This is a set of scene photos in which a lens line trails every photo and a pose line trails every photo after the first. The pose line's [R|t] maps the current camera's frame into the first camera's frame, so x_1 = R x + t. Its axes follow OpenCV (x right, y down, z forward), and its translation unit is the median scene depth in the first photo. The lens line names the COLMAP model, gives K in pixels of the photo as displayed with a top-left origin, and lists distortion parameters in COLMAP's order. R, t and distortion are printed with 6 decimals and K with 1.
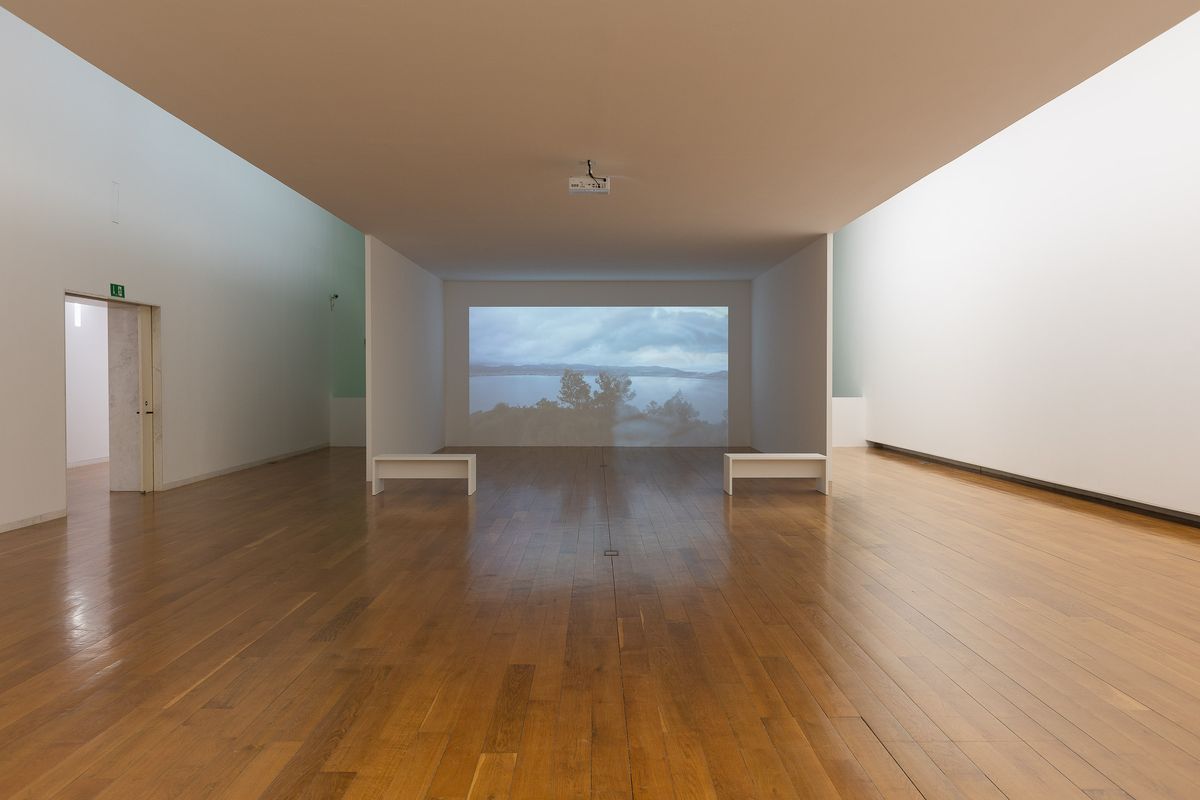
lens RADIAL K [[934.3, 0, 600.0], [0, 934.3, 397.8], [0, 0, 1]] dist [-0.001865, -0.000487]
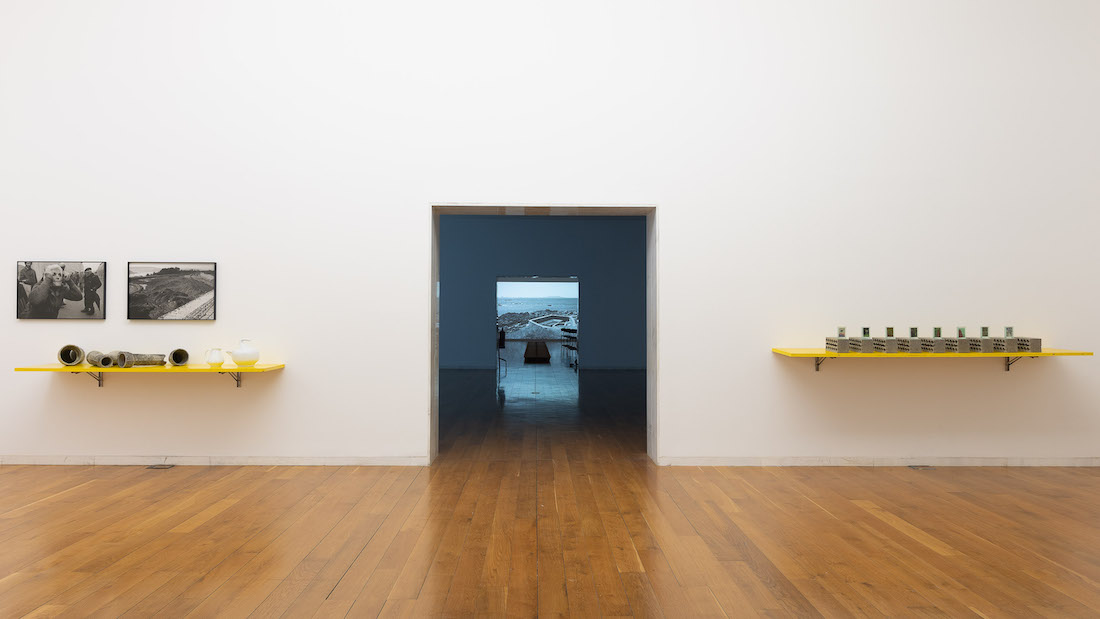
lens RADIAL K [[750.4, 0, 550.1], [0, 750.4, 311.9], [0, 0, 1]] dist [0.000275, 0.001950]
pose [[-0.999870, -0.002943, -0.015870, 0.029560], [-0.003237, 0.999823, 0.018527, -0.019800], [0.015813, 0.018576, -0.999702, 2.007472]]
